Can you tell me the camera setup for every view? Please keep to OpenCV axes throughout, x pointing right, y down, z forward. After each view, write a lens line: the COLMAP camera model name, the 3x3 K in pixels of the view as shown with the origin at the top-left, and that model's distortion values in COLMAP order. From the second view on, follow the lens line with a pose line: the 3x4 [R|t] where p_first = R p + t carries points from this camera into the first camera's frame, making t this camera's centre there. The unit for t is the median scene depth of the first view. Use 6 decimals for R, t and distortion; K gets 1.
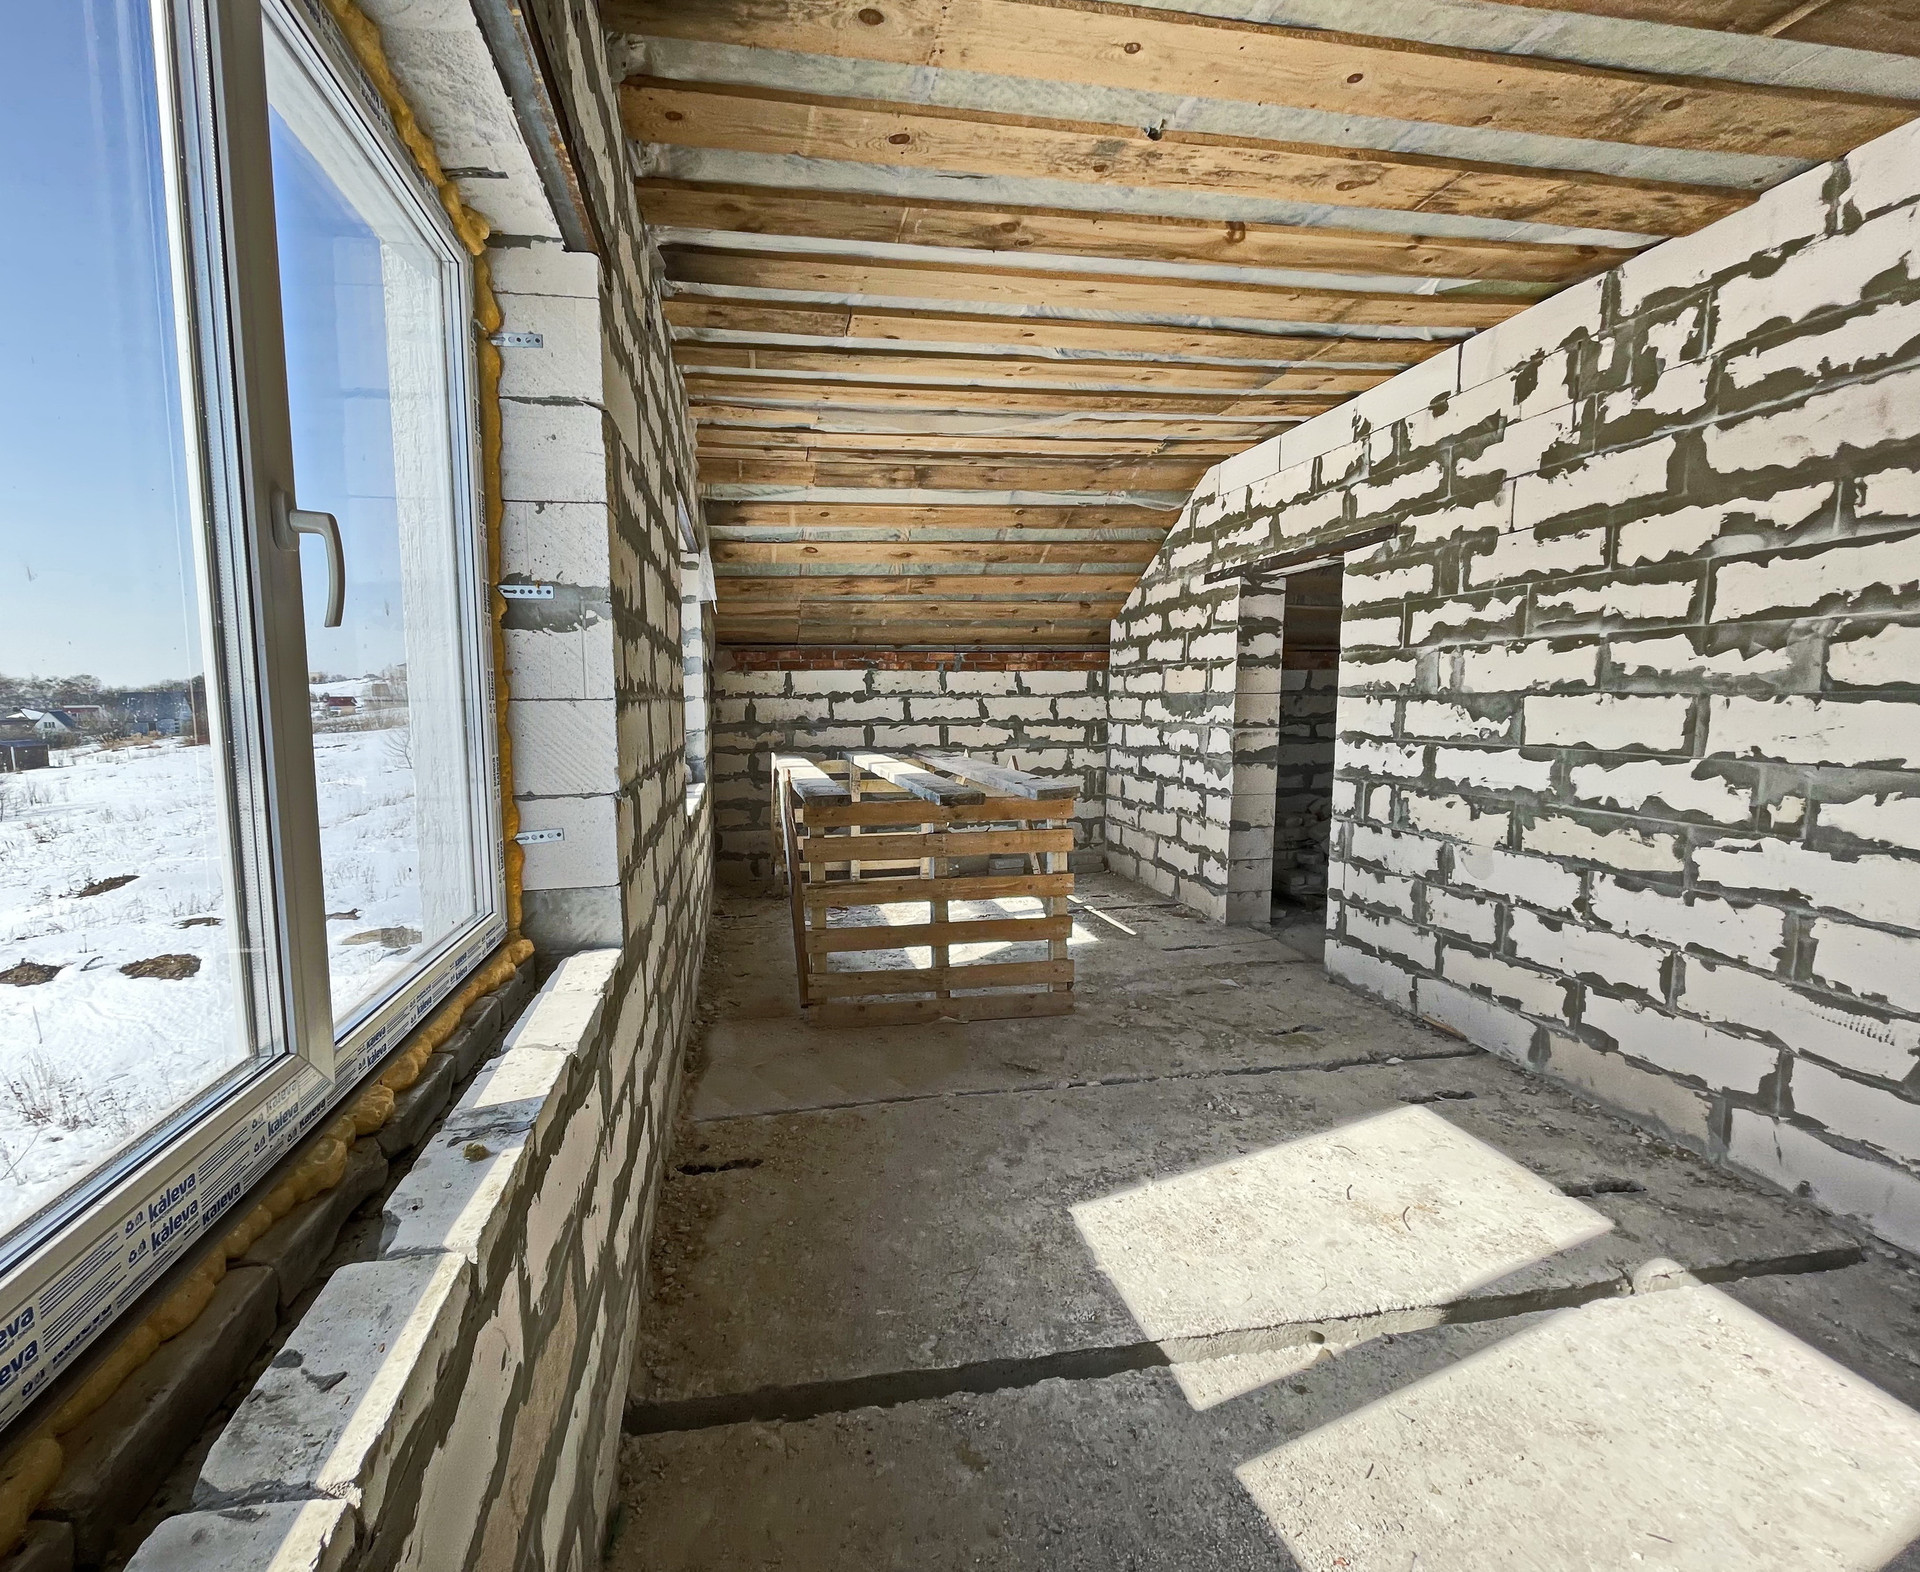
lens RADIAL K [[815.7, 0, 960.0], [0, 815.7, 786.0], [0, 0, 1]] dist [-0.002665, -0.000533]
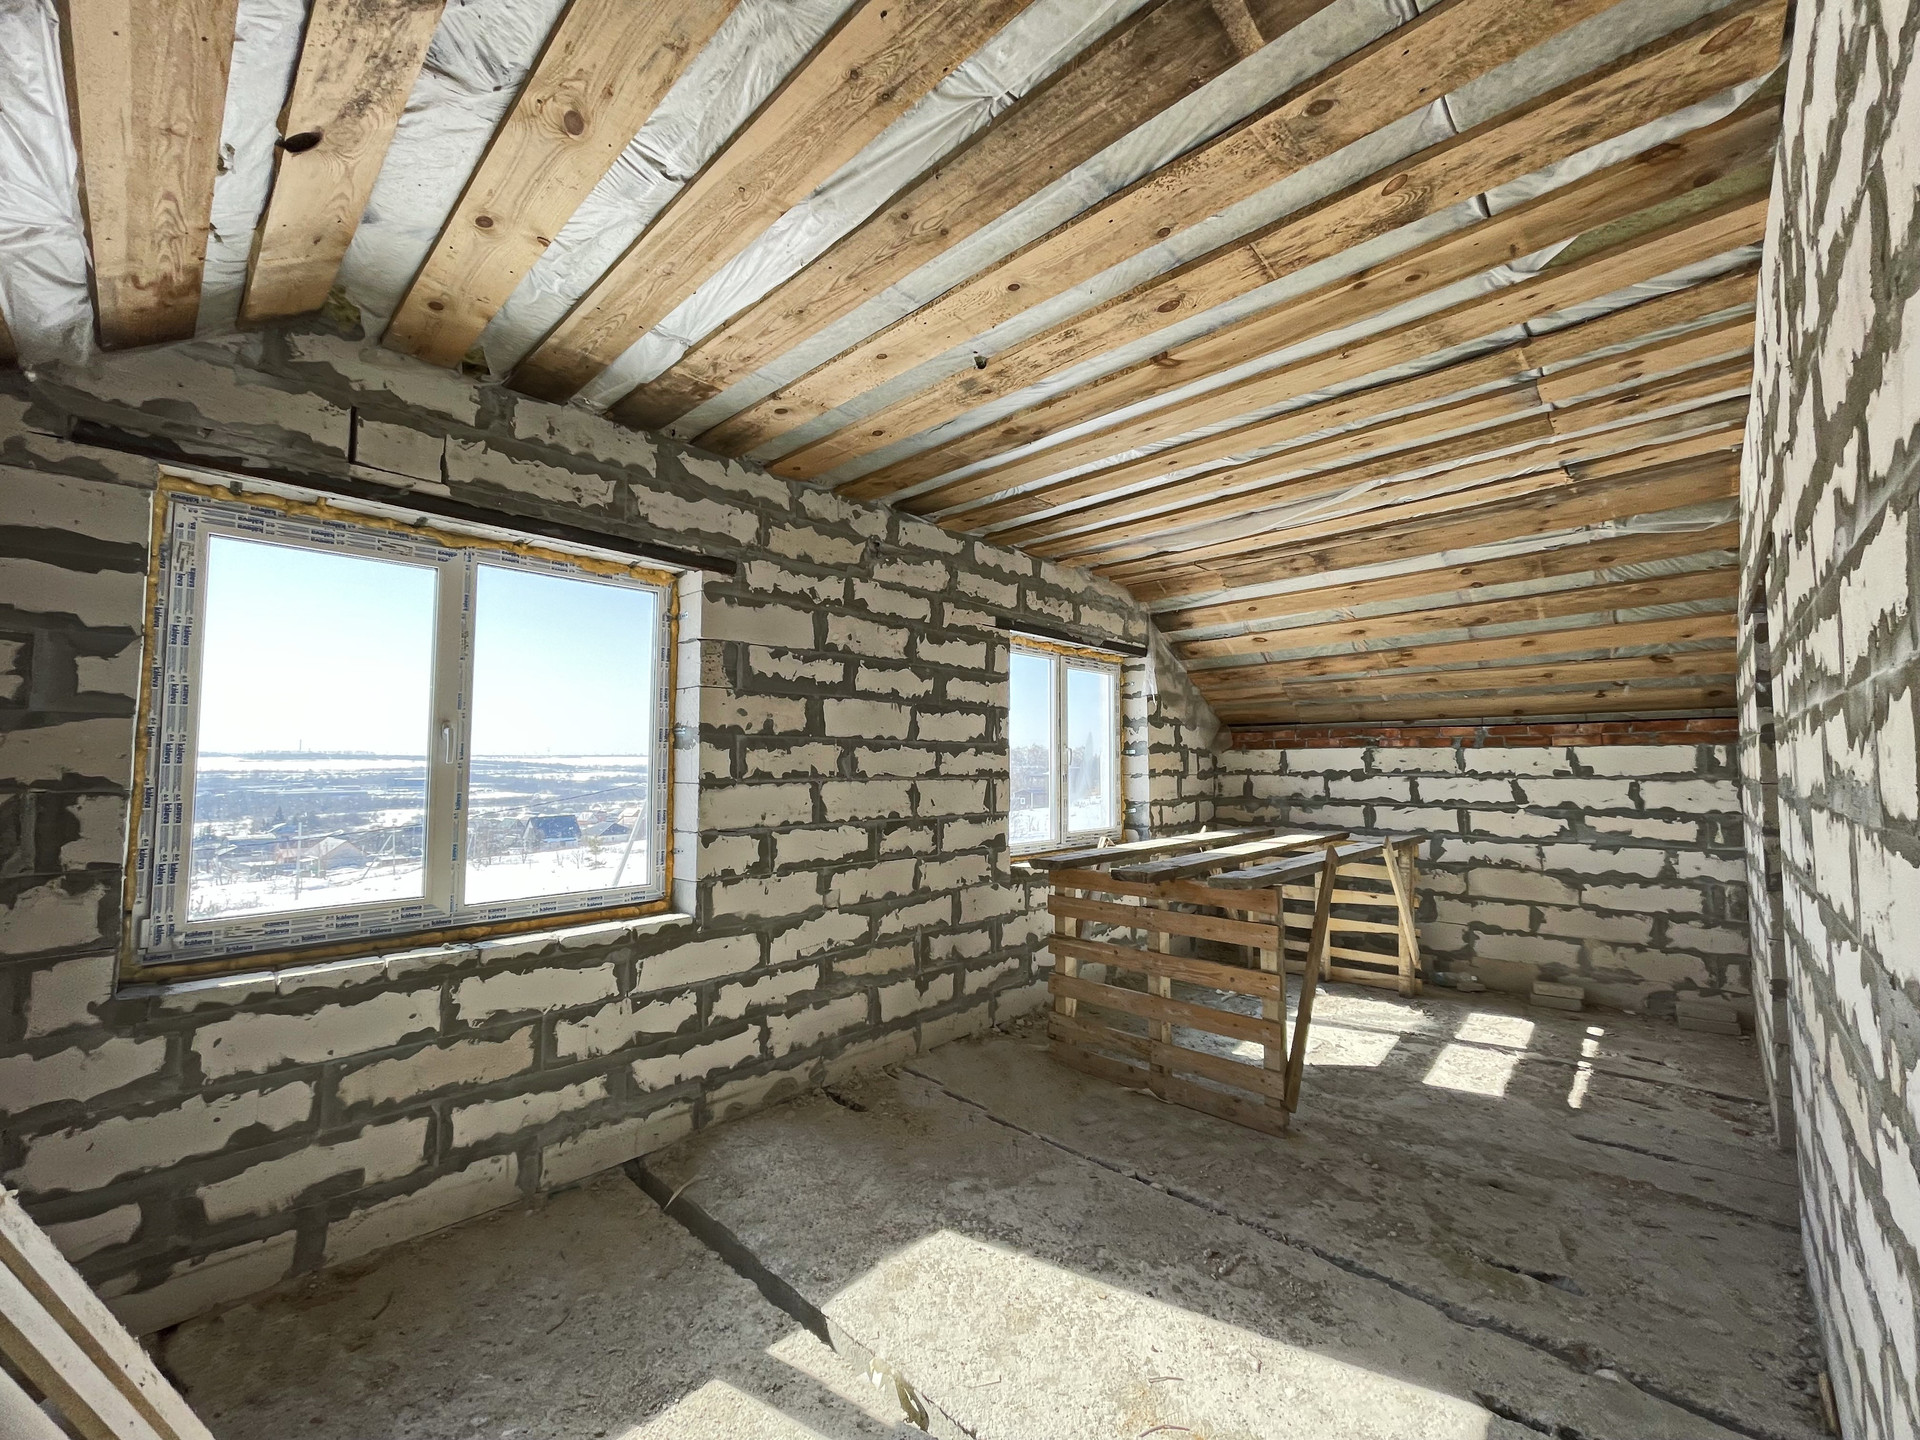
lens RADIAL K [[750.4, 0, 943.7], [0, 750.4, 736.2], [0, 0, 1]] dist [-0.001282, 0.000033]
pose [[0.622281, -0.023573, -0.782439, 0.269435], [-0.092495, 0.990330, -0.103399, -0.018273], [0.777310, 0.136715, 0.614083, 0.068859]]
